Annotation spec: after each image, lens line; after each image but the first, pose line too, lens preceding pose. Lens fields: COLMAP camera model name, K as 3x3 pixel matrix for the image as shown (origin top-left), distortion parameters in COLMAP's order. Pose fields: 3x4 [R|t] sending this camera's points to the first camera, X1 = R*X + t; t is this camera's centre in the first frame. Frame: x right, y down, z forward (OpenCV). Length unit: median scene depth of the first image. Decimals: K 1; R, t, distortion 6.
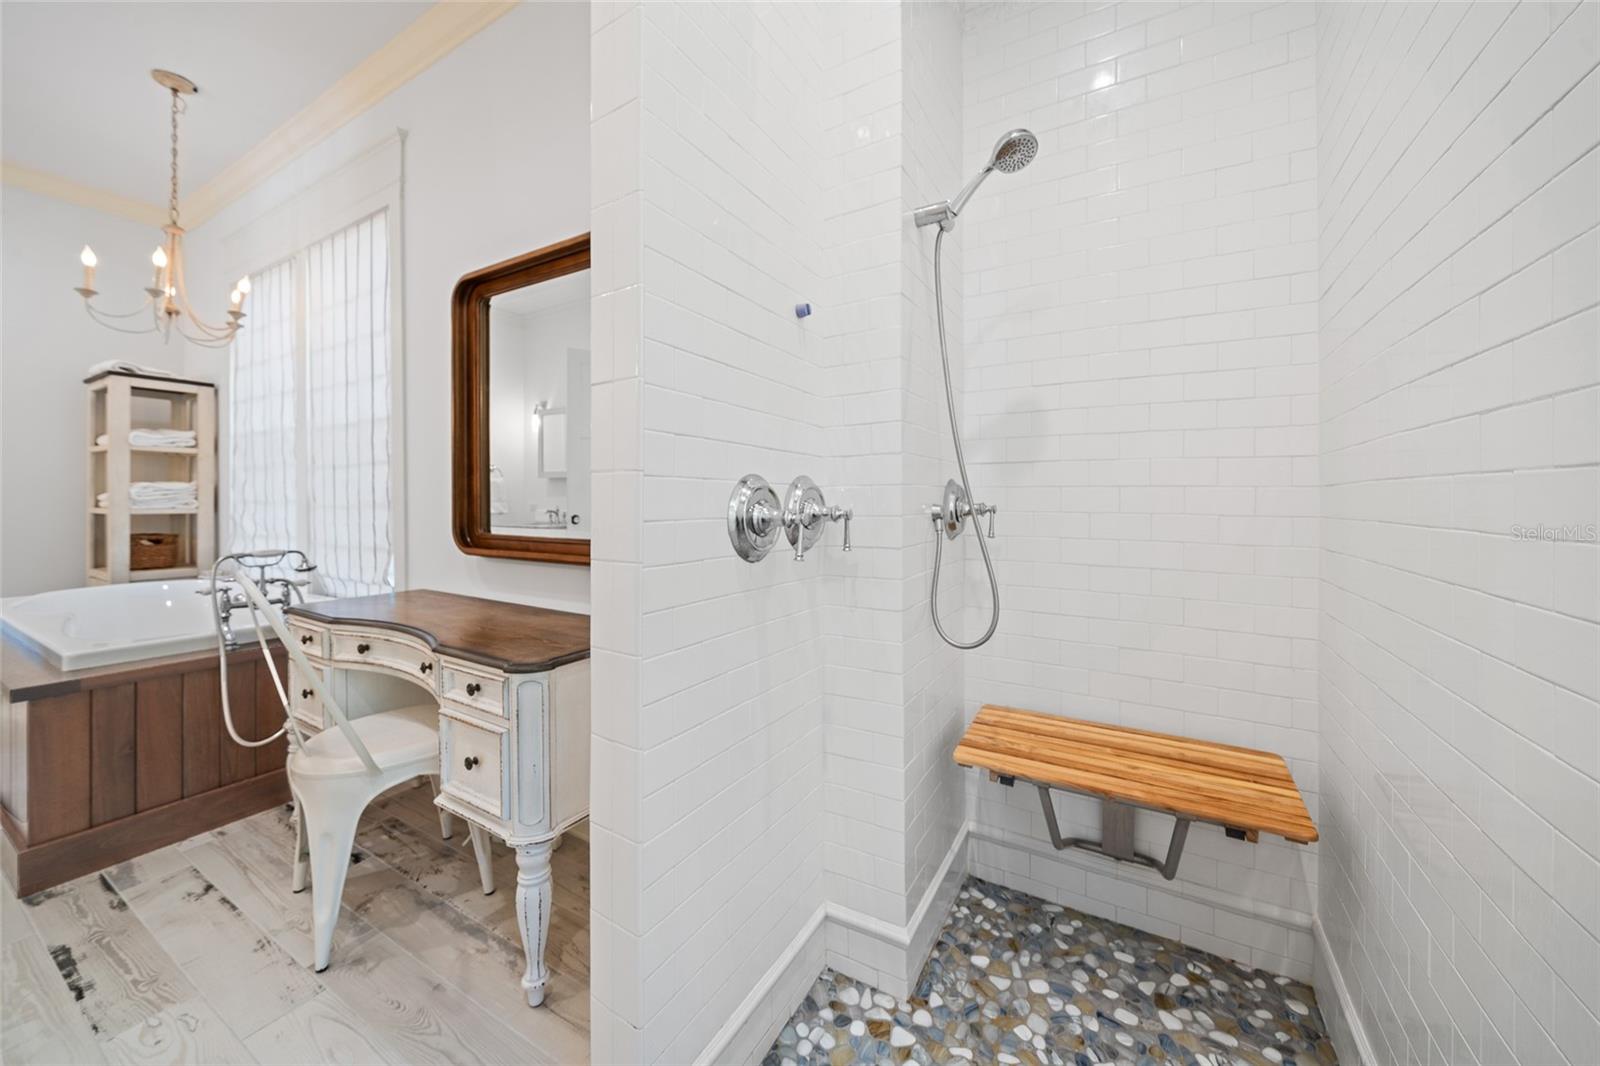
lens RADIAL K [[571.5, 0, 835.4], [0, 571.5, 502.3], [0, 0, 1]] dist [-0.000416, 0.000549]
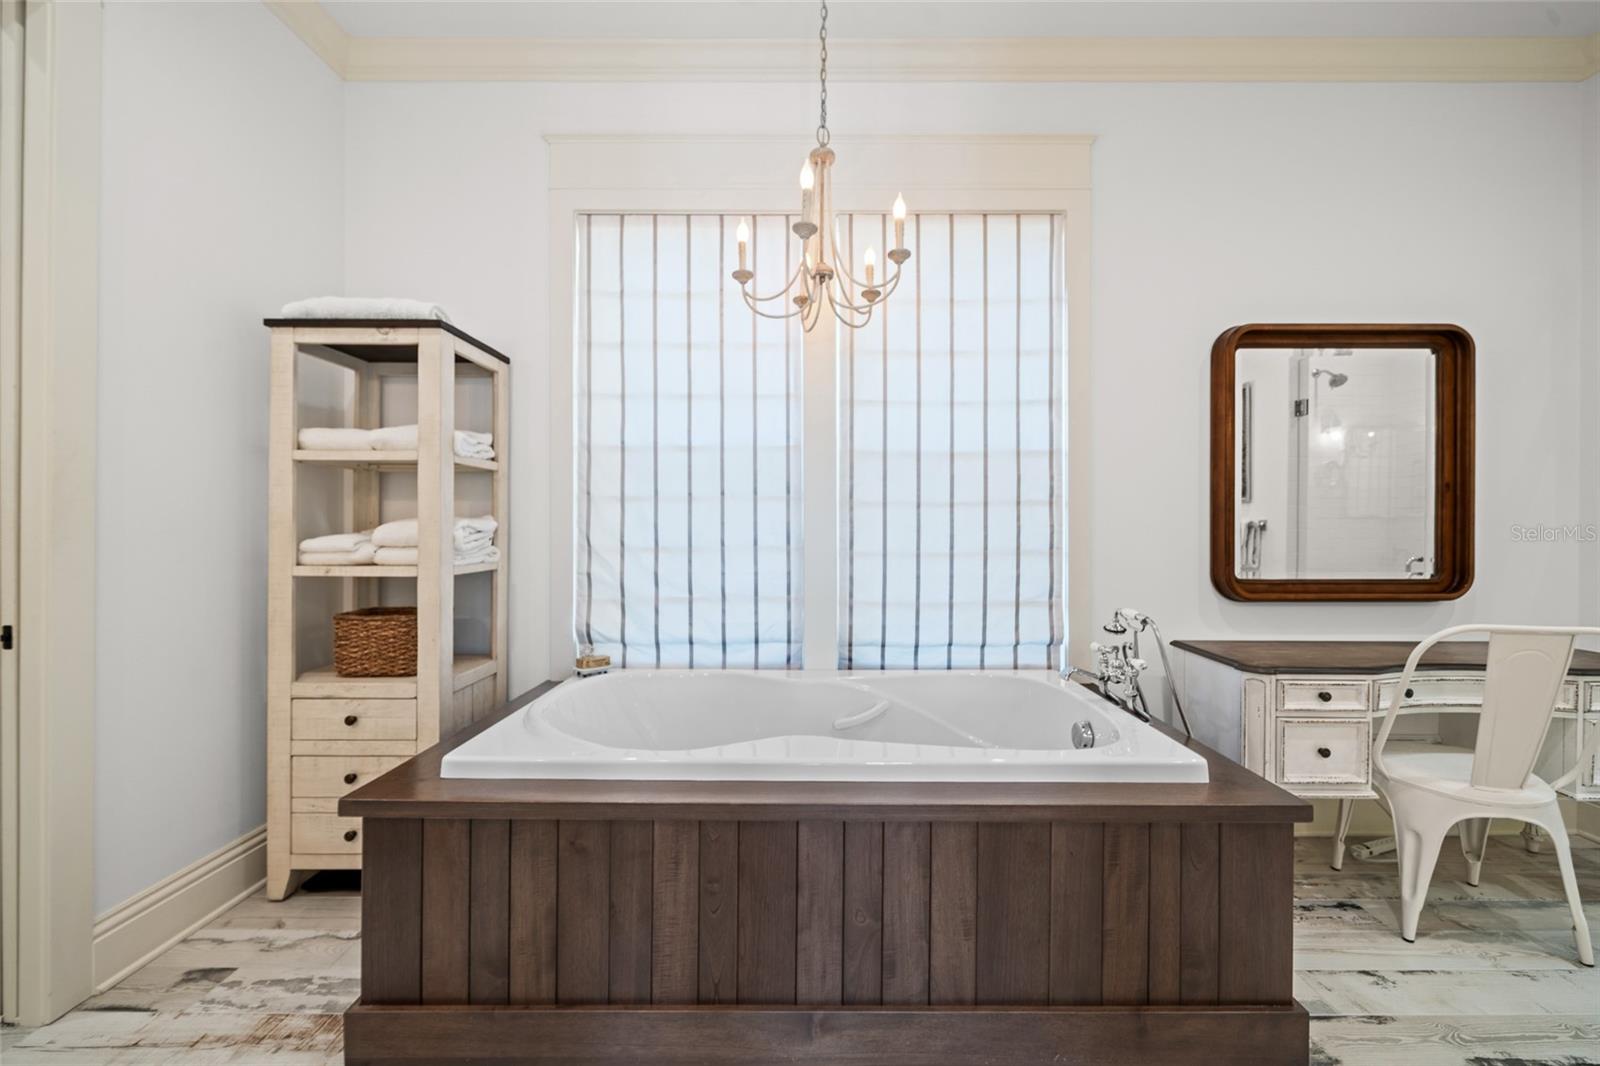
lens RADIAL K [[571.5, 0, 810.3], [0, 571.5, 525.3], [0, 0, 1]] dist [-0.000416, 0.000549]
pose [[0.872086, 0.000974, 0.489351, -1.202173], [0.003299, 0.999964, -0.007869, -0.022505], [-0.489341, 0.008476, 0.872051, 0.324244]]
